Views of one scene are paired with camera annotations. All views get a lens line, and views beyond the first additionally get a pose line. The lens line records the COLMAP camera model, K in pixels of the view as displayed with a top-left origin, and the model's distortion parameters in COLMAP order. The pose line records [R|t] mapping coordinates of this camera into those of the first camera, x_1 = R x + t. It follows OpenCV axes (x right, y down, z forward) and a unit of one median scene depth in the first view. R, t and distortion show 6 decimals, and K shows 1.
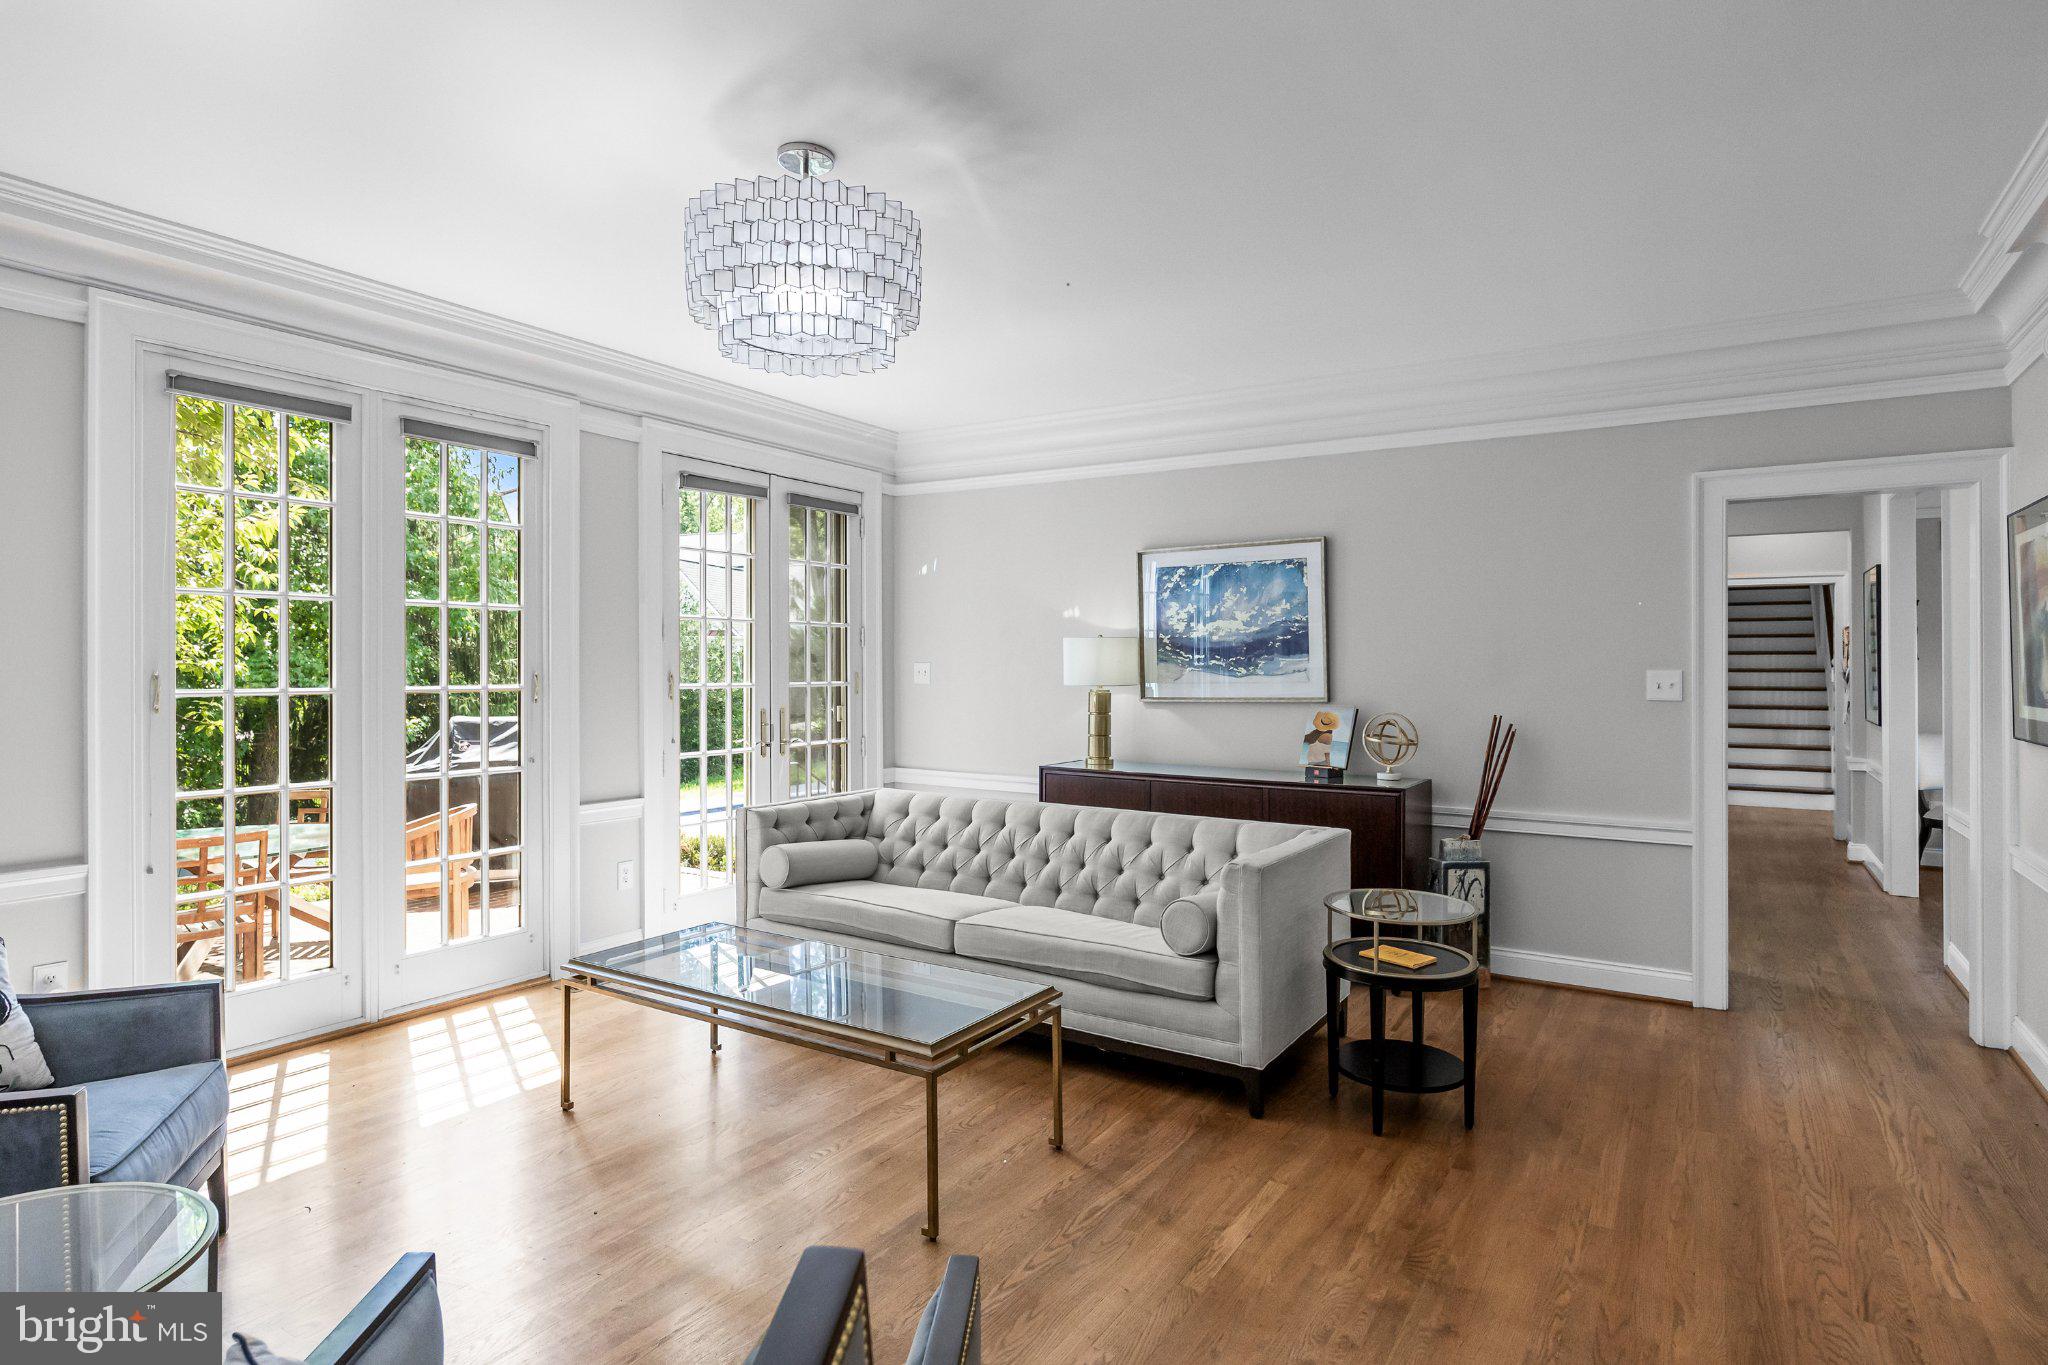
lens RADIAL K [[1116.3, 0, 1024.0], [0, 1116.3, 682.5], [0, 0, 1]] dist [-0.002867, -0.000545]
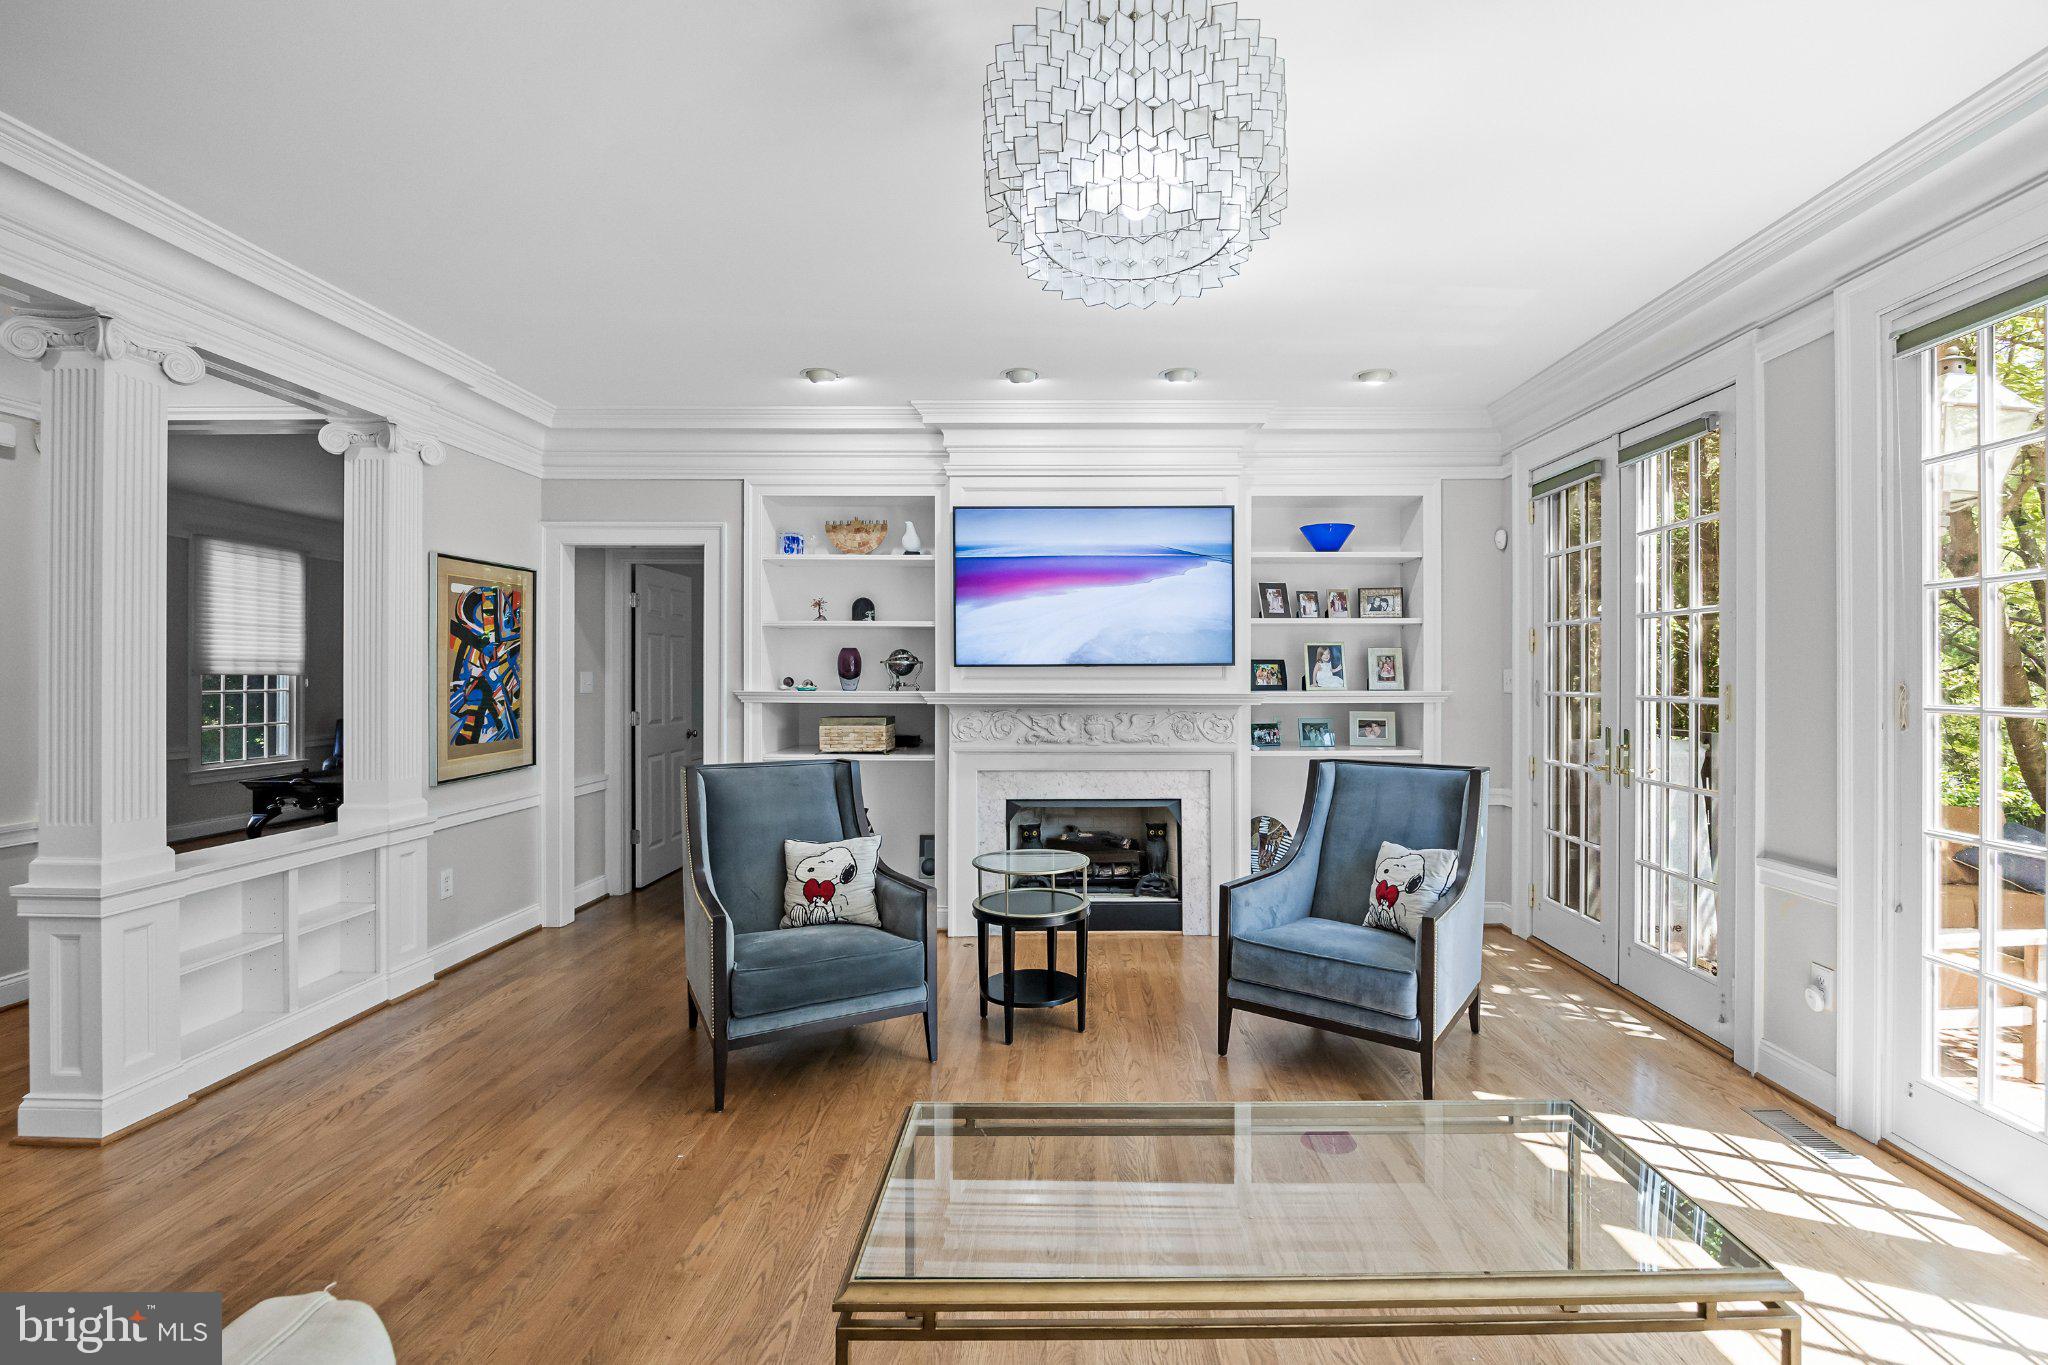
lens RADIAL K [[904.7, 0, 1024.0], [0, 904.7, 682.5], [0, 0, 1]] dist [0.001473, 0.000240]
pose [[-0.848127, -0.002361, -0.529787, 0.134607], [-0.011299, 0.999843, 0.013631, -0.008580], [0.529672, 0.017547, -0.848021, 0.939096]]
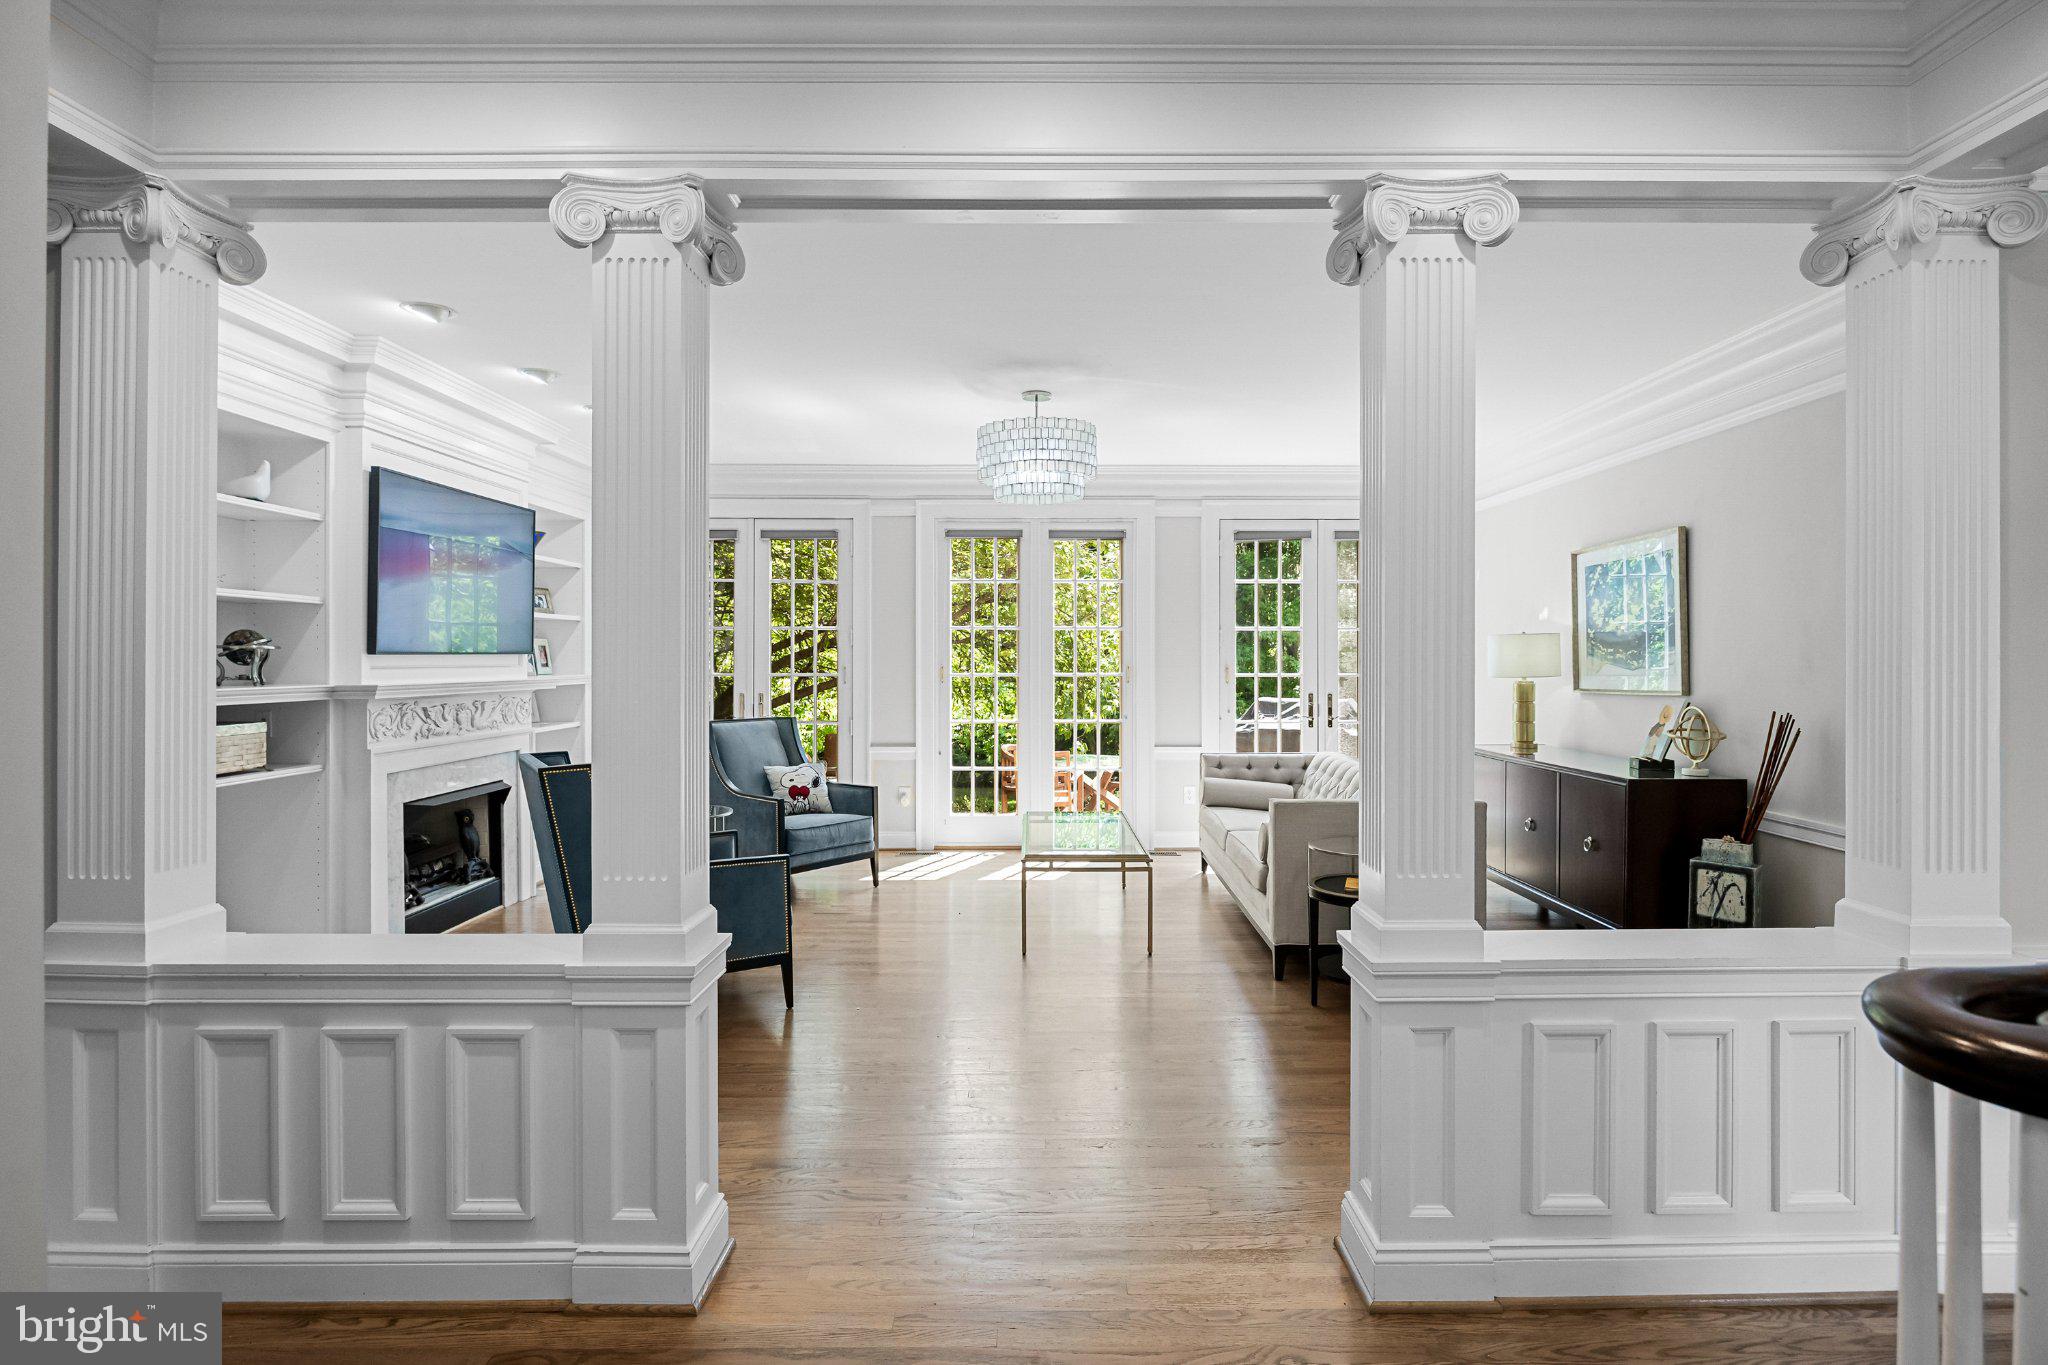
lens RADIAL K [[1080.9, 0, 1030.2], [0, 1080.9, 660.1], [0, 0, 1]] dist [-0.000292, -0.000070]
pose [[0.526361, -0.004016, -0.850252, 0.870755], [-0.006956, 0.999935, -0.009029, -0.001025], [0.850233, 0.010667, 0.526299, 0.010372]]
